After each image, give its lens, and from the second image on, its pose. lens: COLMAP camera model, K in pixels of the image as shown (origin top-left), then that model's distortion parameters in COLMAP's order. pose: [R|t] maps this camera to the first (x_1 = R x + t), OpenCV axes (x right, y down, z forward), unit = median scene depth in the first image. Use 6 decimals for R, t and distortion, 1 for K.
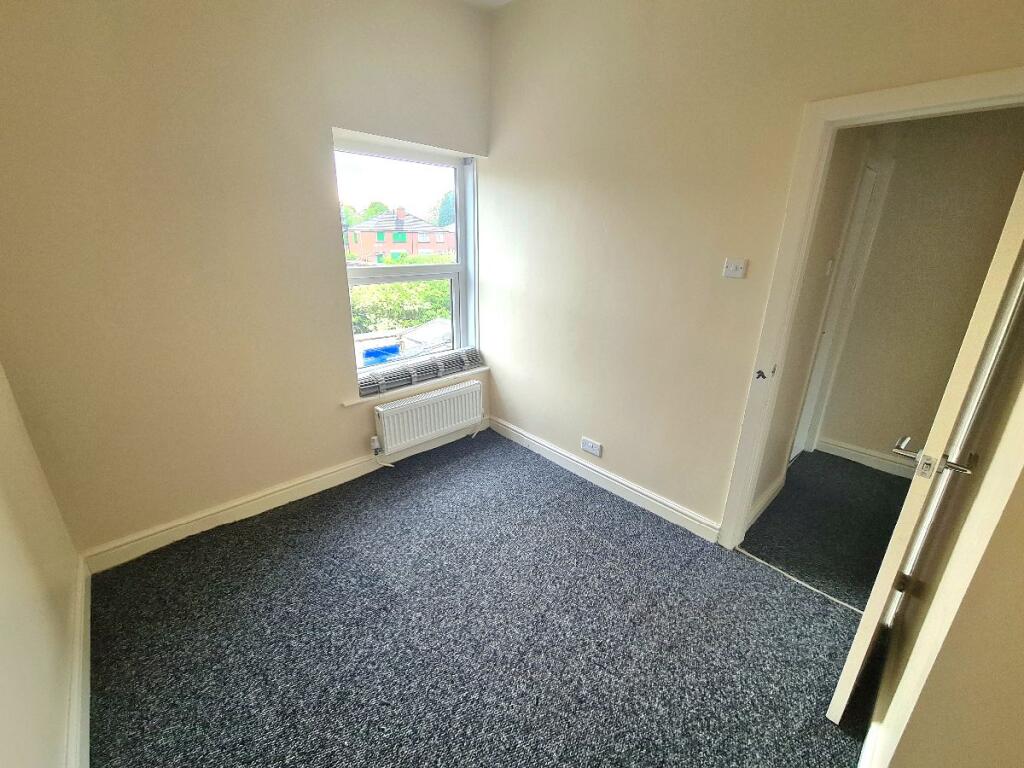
lens RADIAL K [[423.1, 0, 512.1], [0, 423.1, 378.5], [0, 0, 1]] dist [-0.000011, -0.000093]
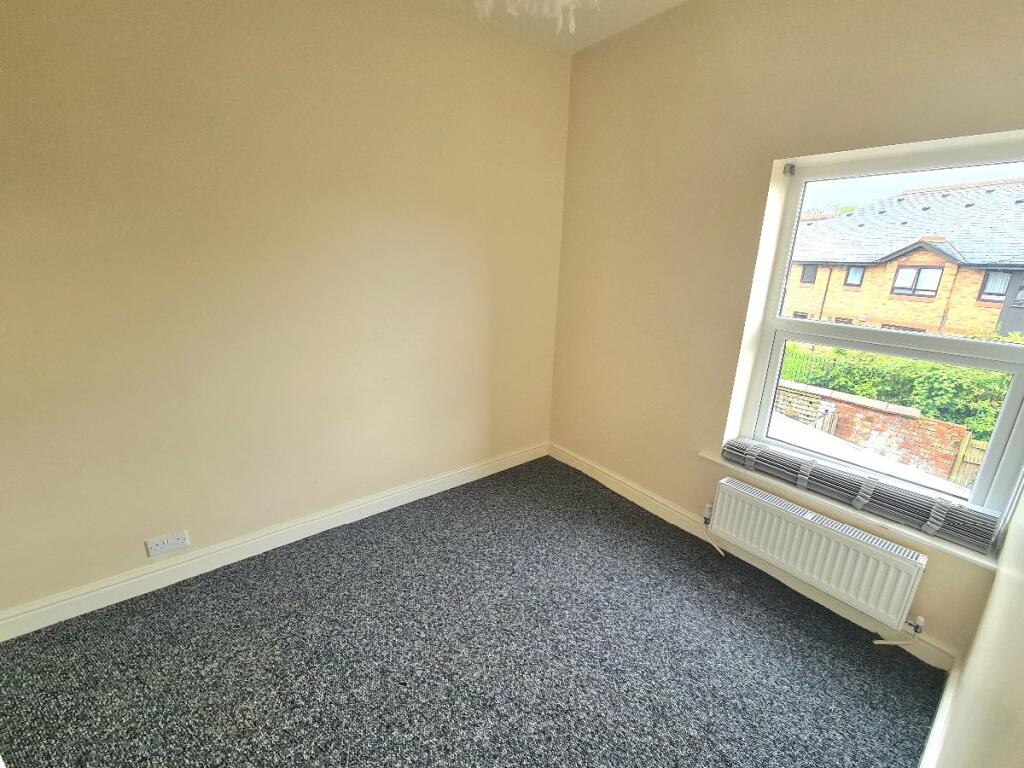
lens RADIAL K [[413.1, 0, 513.7], [0, 413.1, 381.1], [0, 0, 1]] dist [-0.000718, -0.000065]
pose [[-0.088990, 0.258881, -0.961801, 0.480318], [-0.348904, 0.896348, 0.273545, -0.188926], [0.932924, 0.359919, 0.010559, 0.541710]]
